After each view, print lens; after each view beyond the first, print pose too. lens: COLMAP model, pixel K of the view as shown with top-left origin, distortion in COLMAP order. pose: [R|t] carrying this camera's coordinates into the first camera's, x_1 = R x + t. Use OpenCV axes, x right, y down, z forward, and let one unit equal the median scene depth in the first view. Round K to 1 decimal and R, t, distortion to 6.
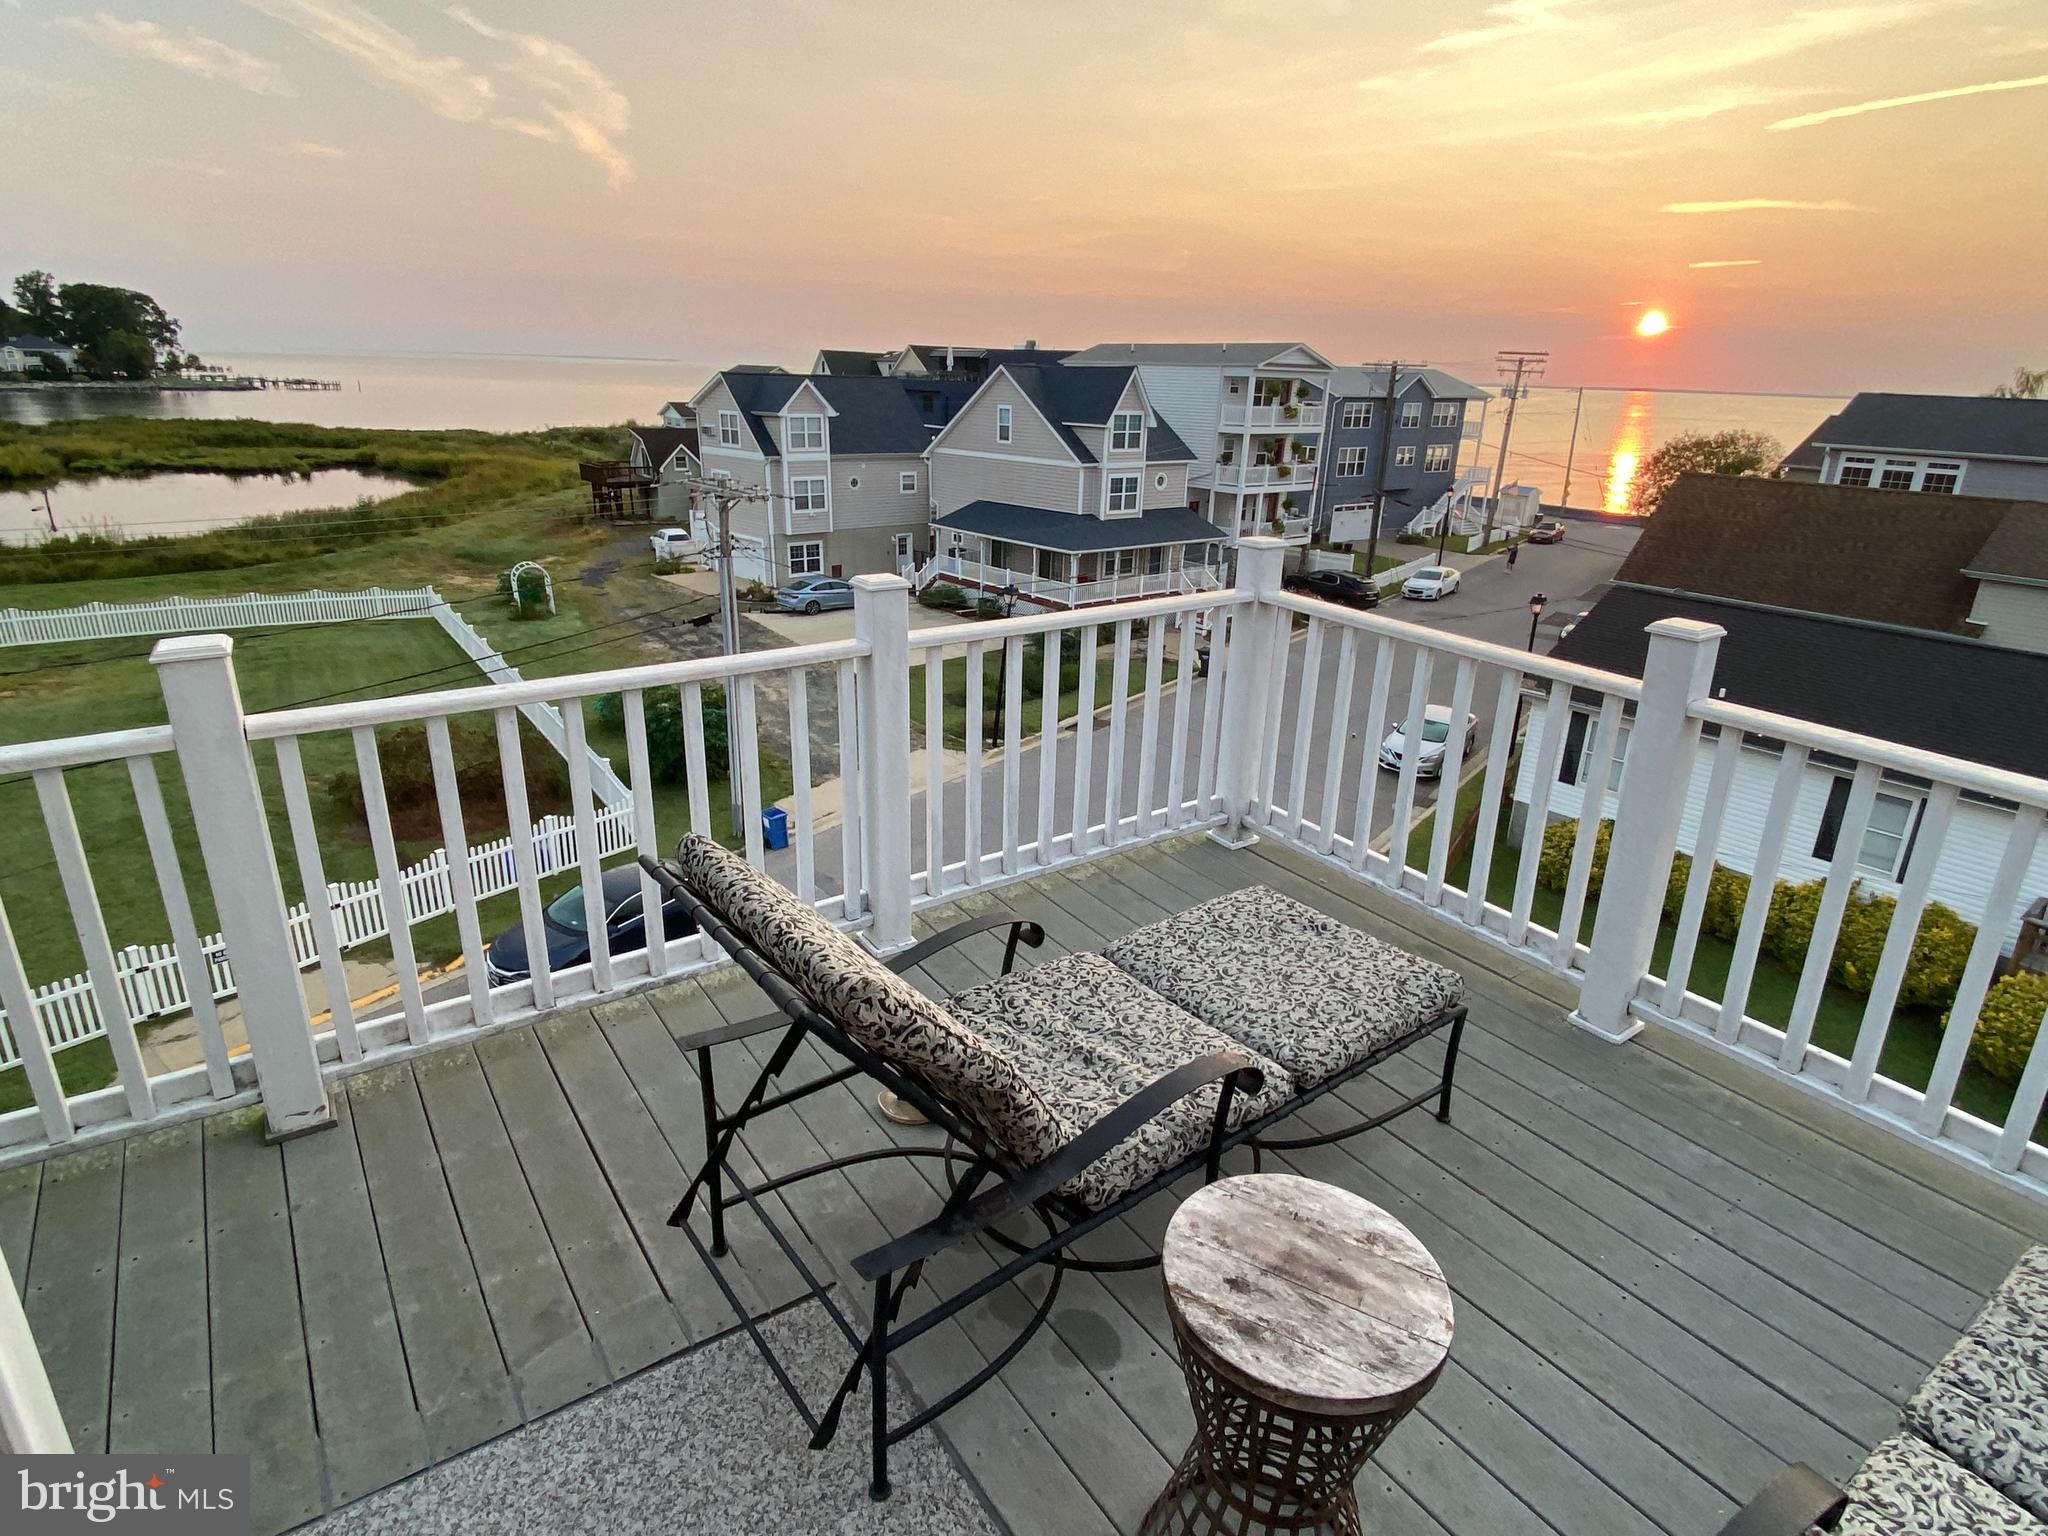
lens RADIAL K [[1125.5, 0, 1006.3], [0, 1125.5, 765.6], [0, 0, 1]] dist [0.015663, -0.016890]
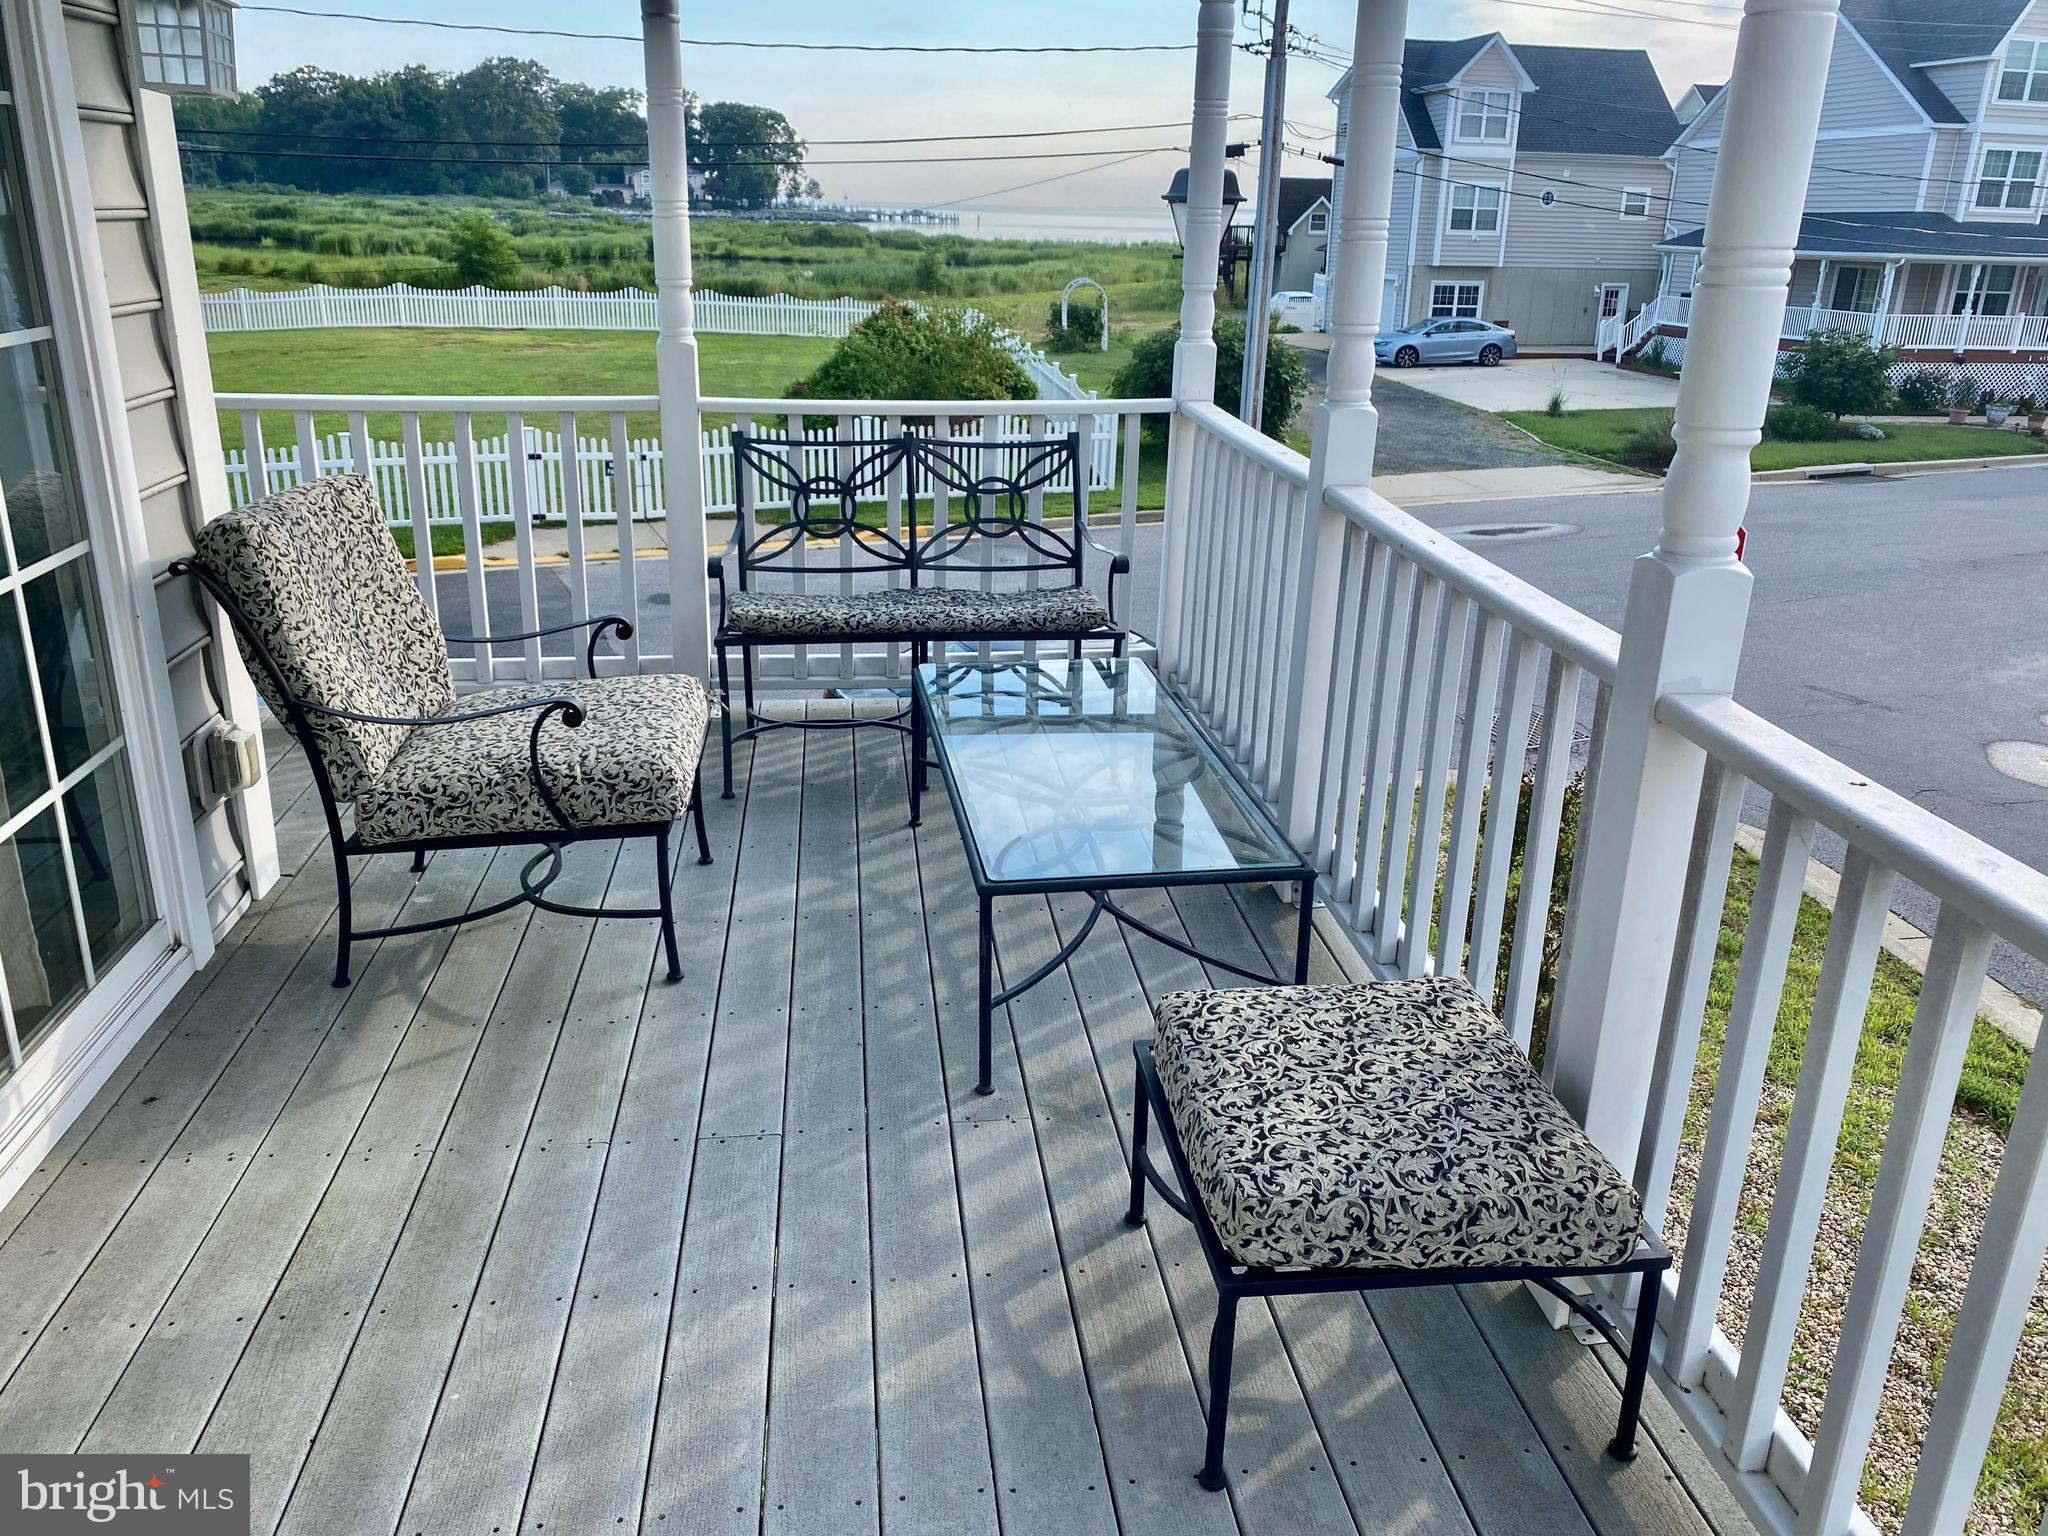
lens RADIAL K [[1548.7, 0, 1020.9], [0, 1548.7, 771.9], [0, 0, 1]] dist [0.035460, -0.027680]
pose [[0.886081, 0.142425, -0.441107, 0.043678], [-0.150453, 0.988472, 0.016934, 0.113289], [0.438434, 0.051361, 0.897295, 0.036865]]
